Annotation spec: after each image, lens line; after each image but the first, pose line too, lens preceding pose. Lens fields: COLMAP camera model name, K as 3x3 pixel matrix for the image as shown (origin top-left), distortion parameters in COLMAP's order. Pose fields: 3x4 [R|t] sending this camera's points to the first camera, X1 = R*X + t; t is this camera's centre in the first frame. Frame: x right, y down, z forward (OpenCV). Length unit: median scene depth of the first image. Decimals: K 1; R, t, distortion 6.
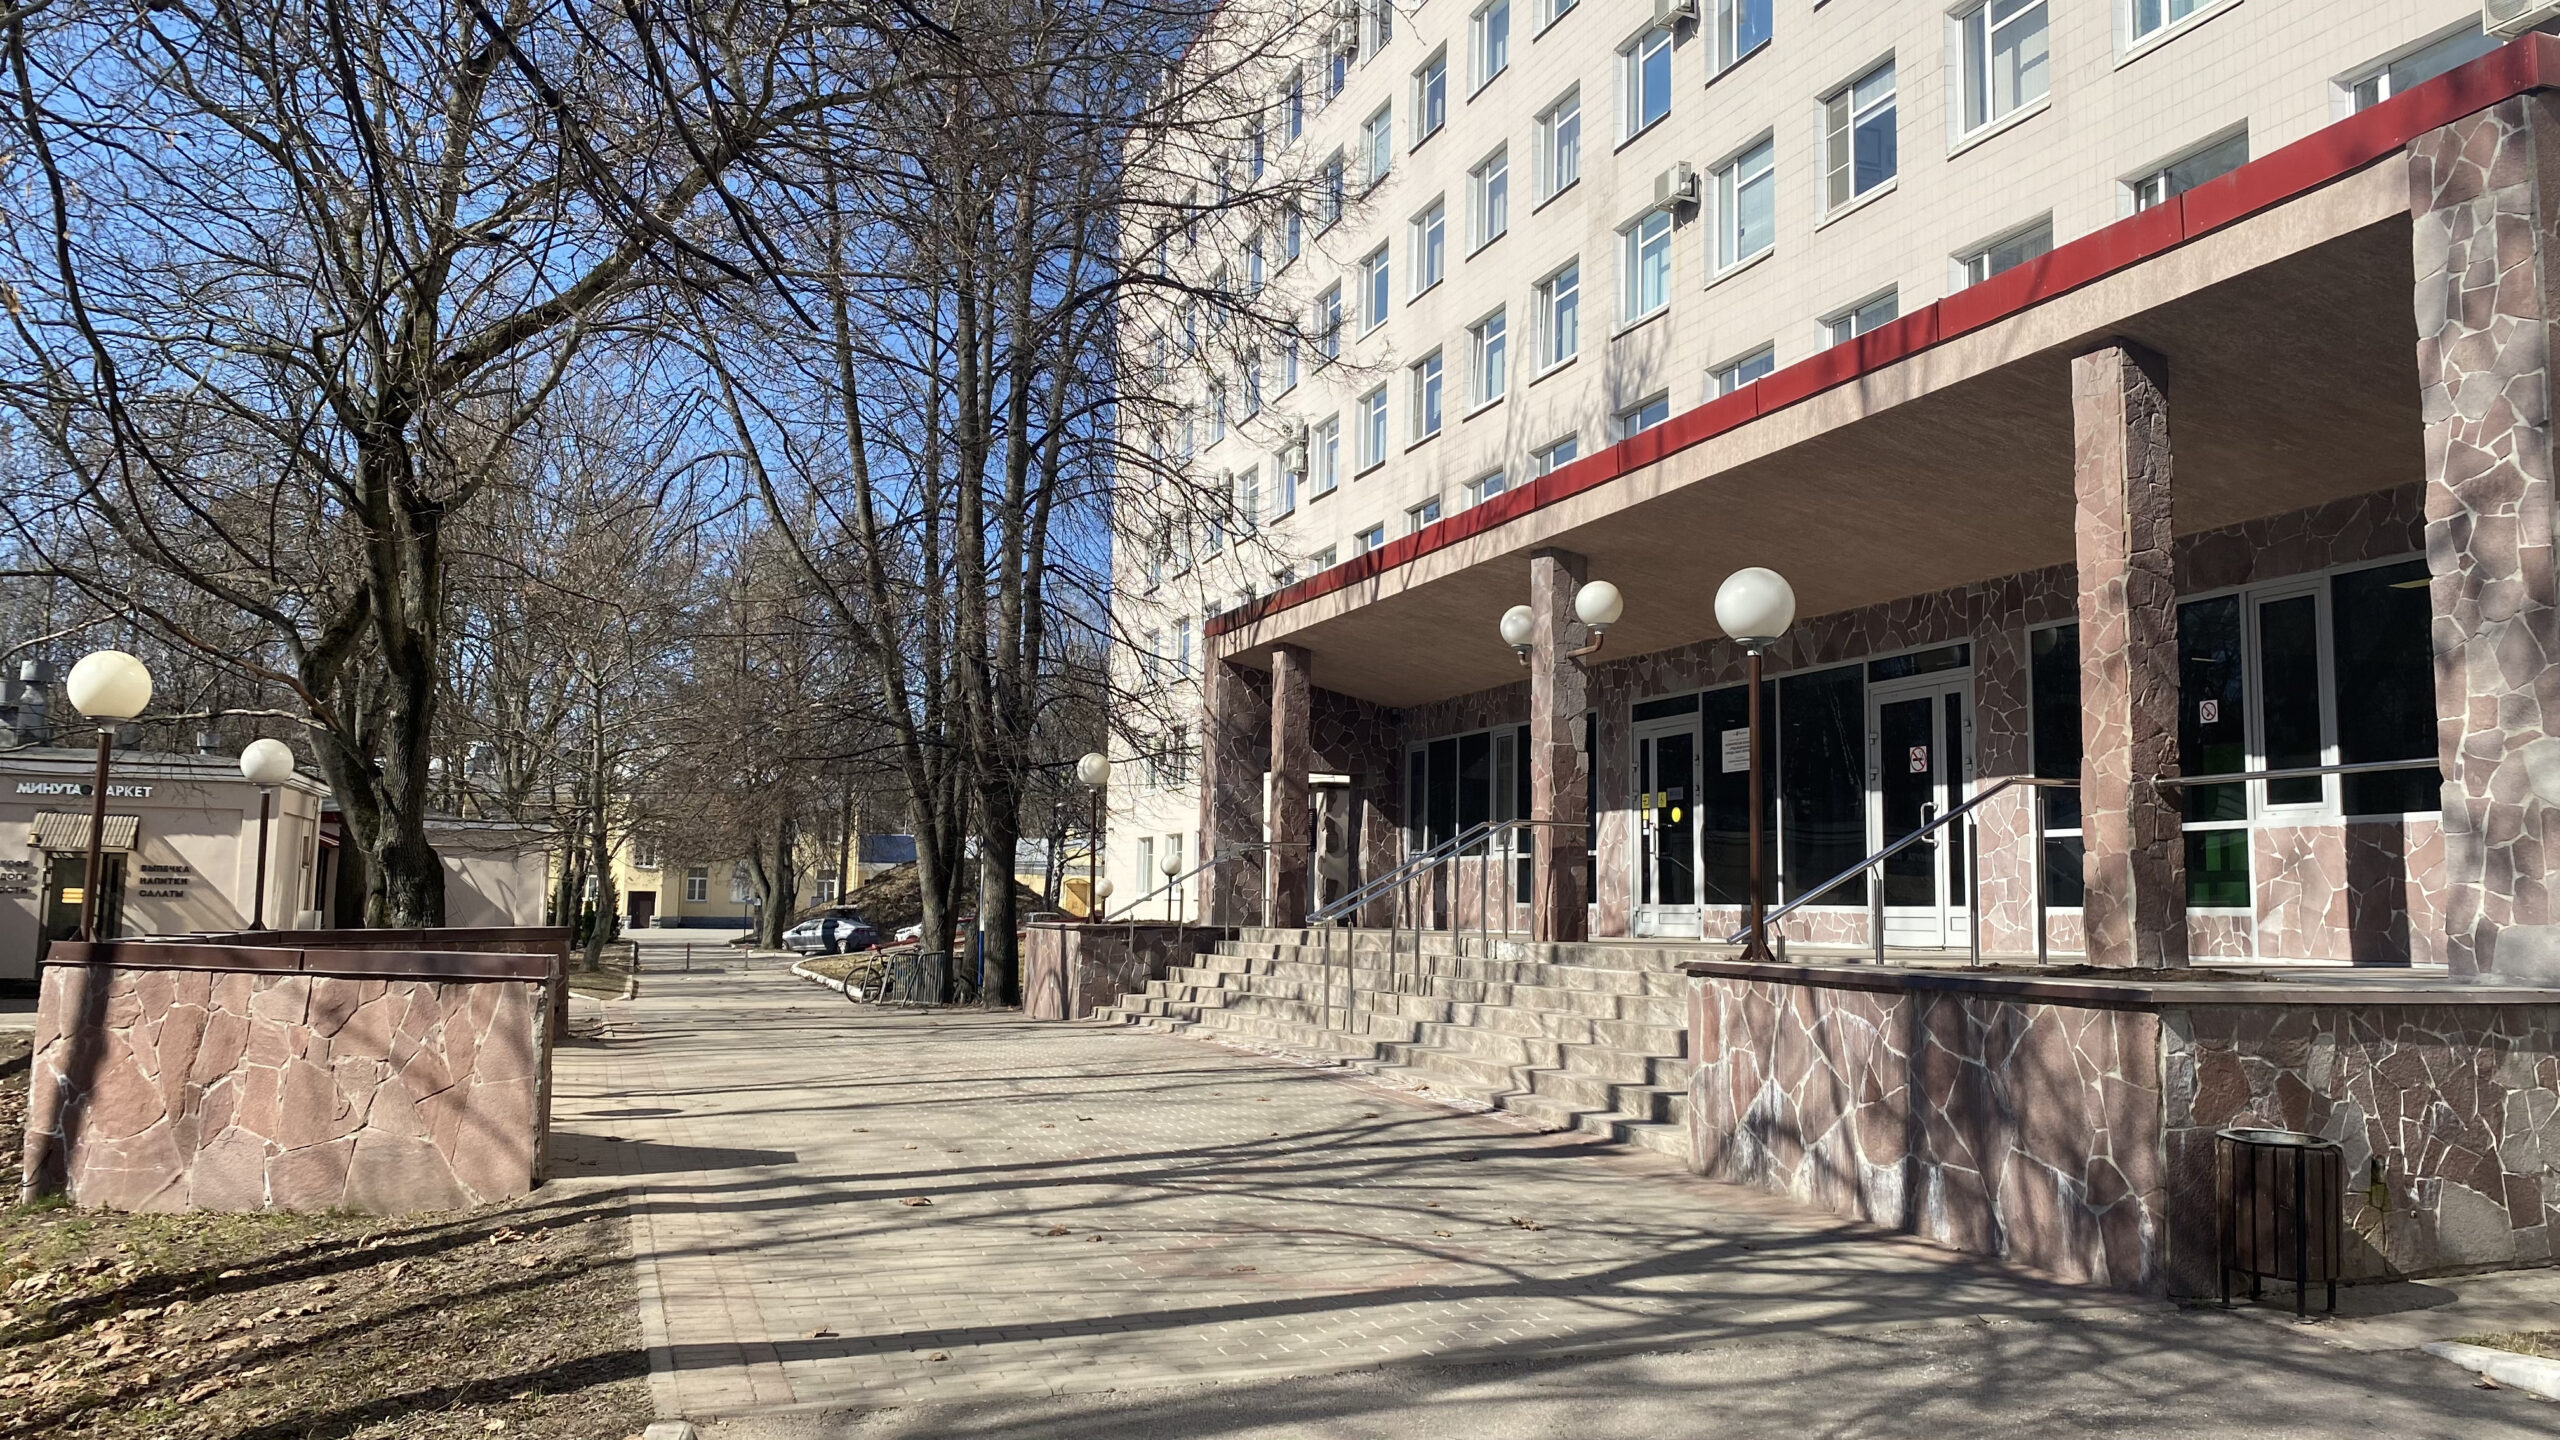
lens RADIAL K [[1909.2, 0, 1324.6], [0, 1909.2, 726.7], [0, 0, 1]] dist [0.072436, -0.165068]
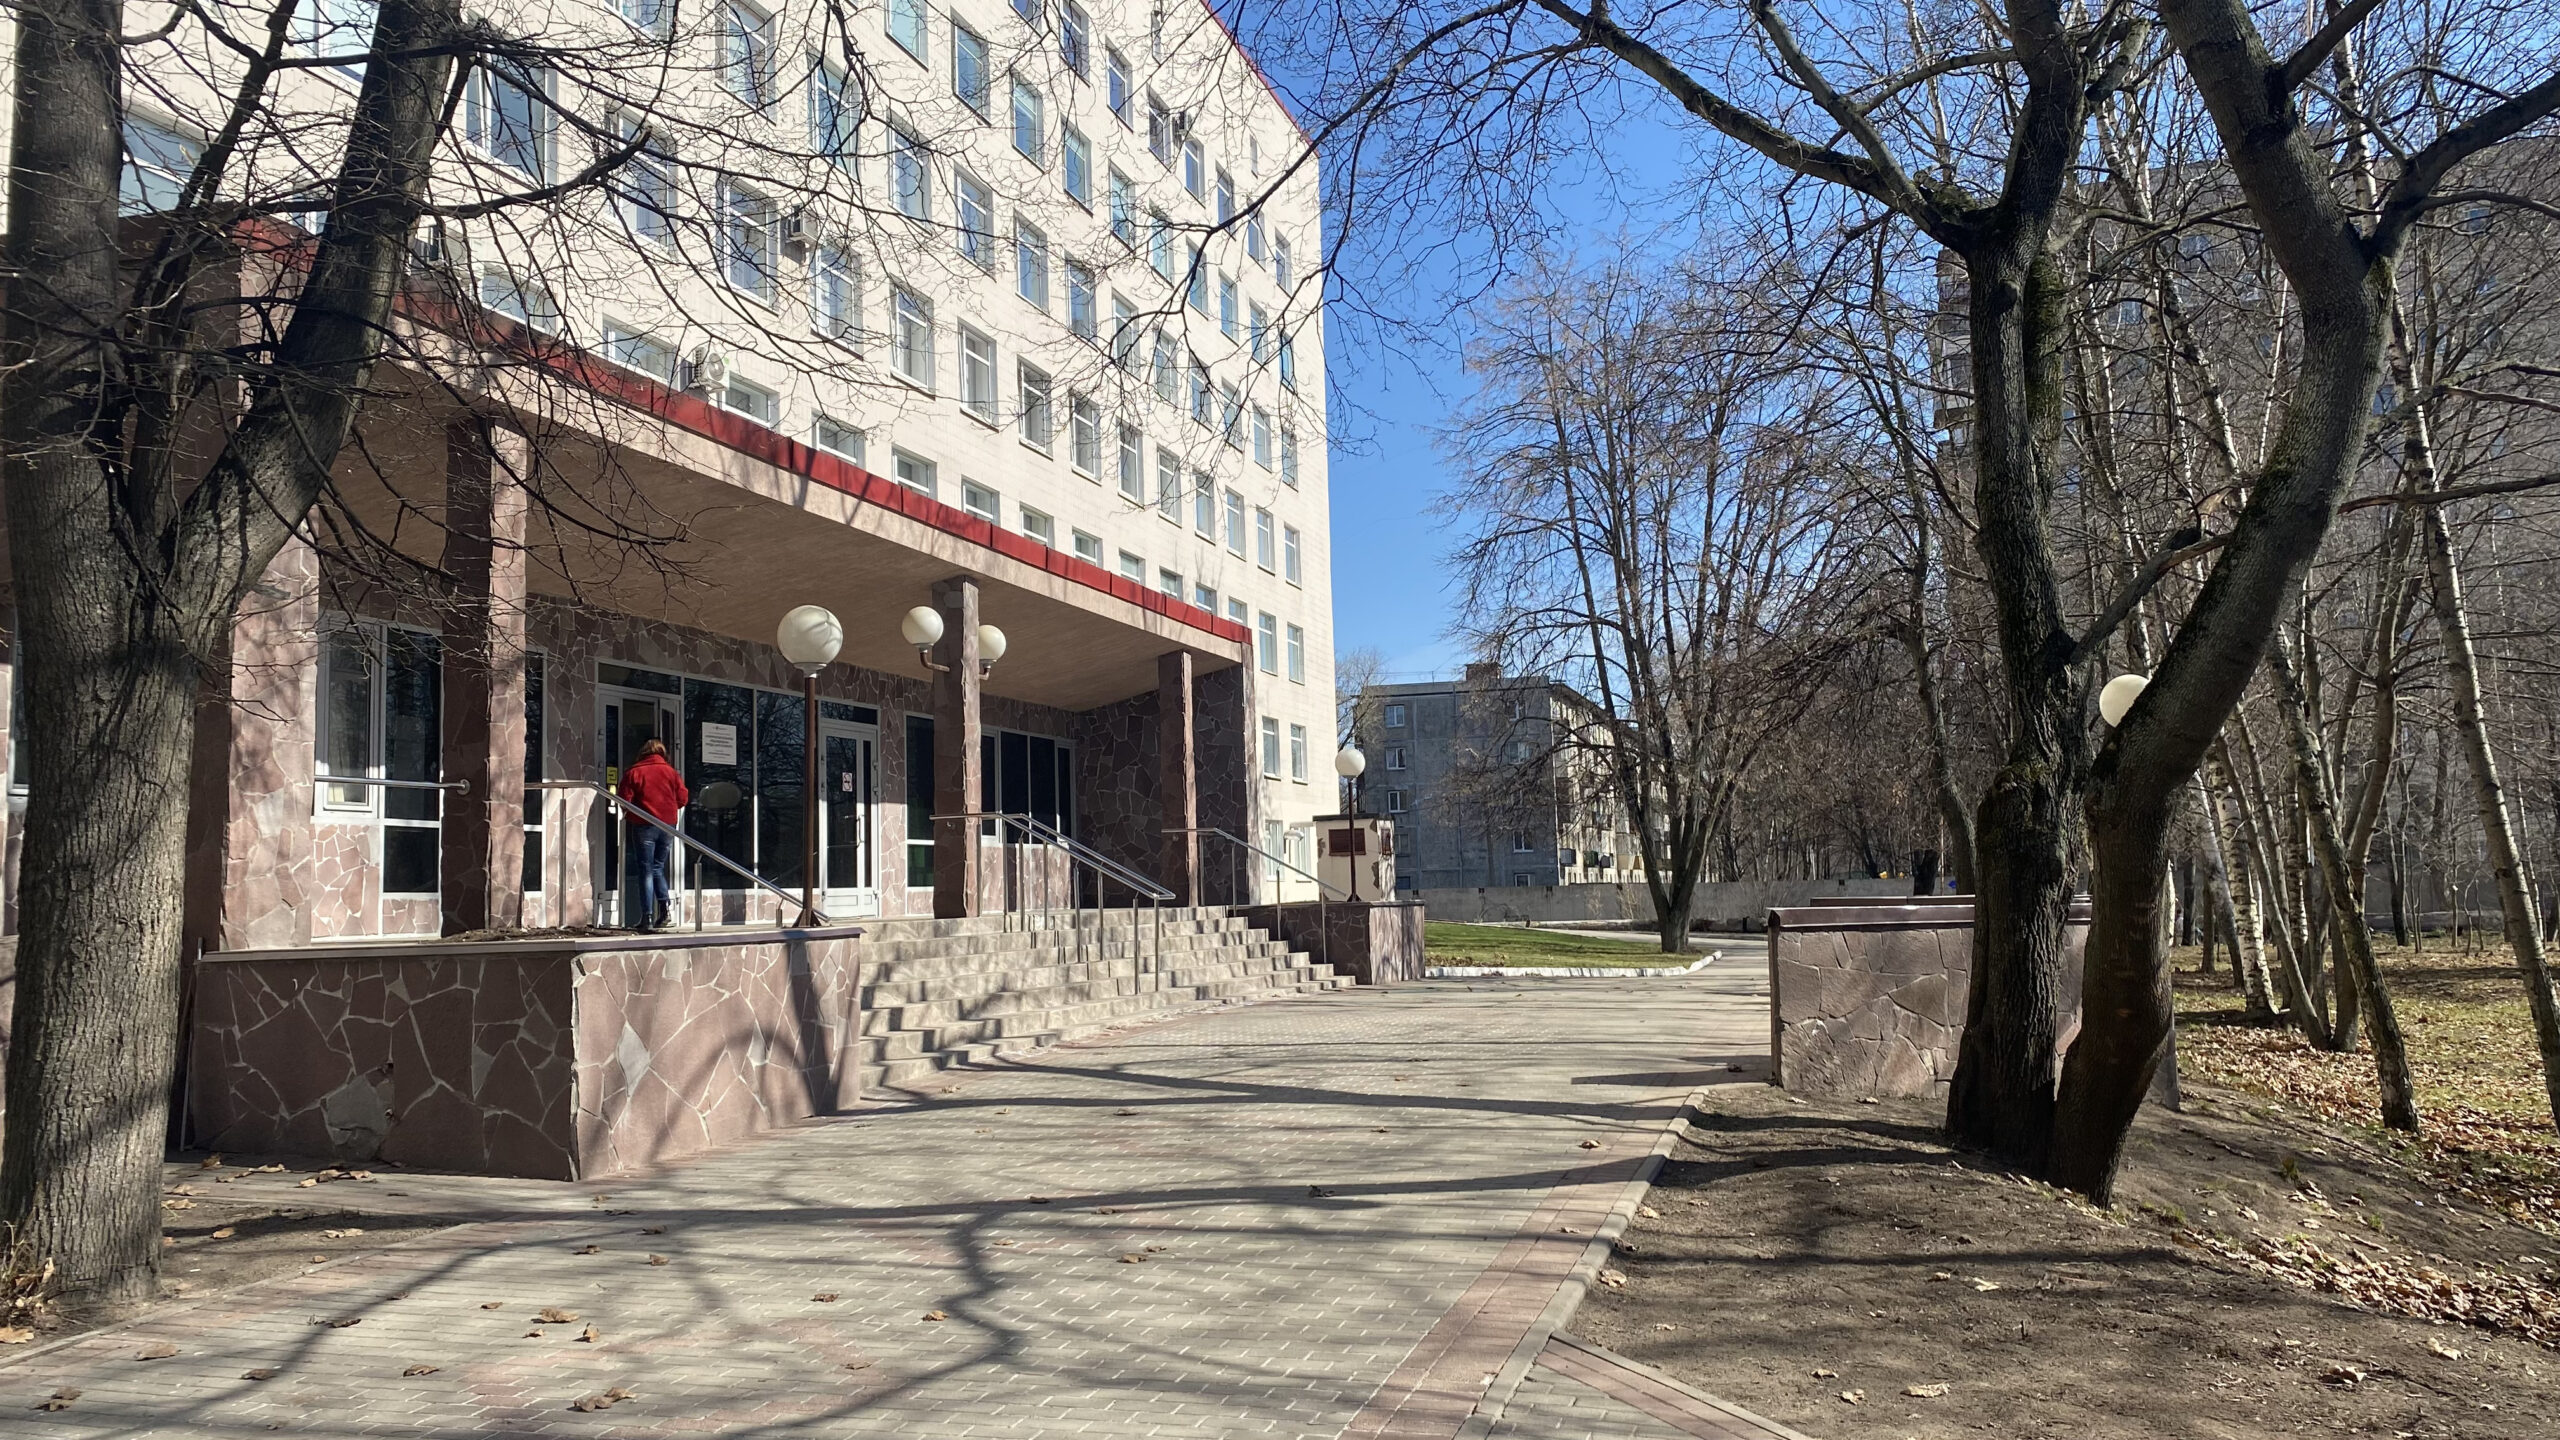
lens RADIAL K [[1909.2, 0, 1324.6], [0, 1909.2, 726.7], [0, 0, 1]] dist [0.072436, -0.165068]
pose [[-0.811280, 0.059226, 0.581650, -0.677017], [-0.036816, 0.987706, -0.151924, 0.152582], [-0.583497, -0.144667, -0.799126, 1.665075]]
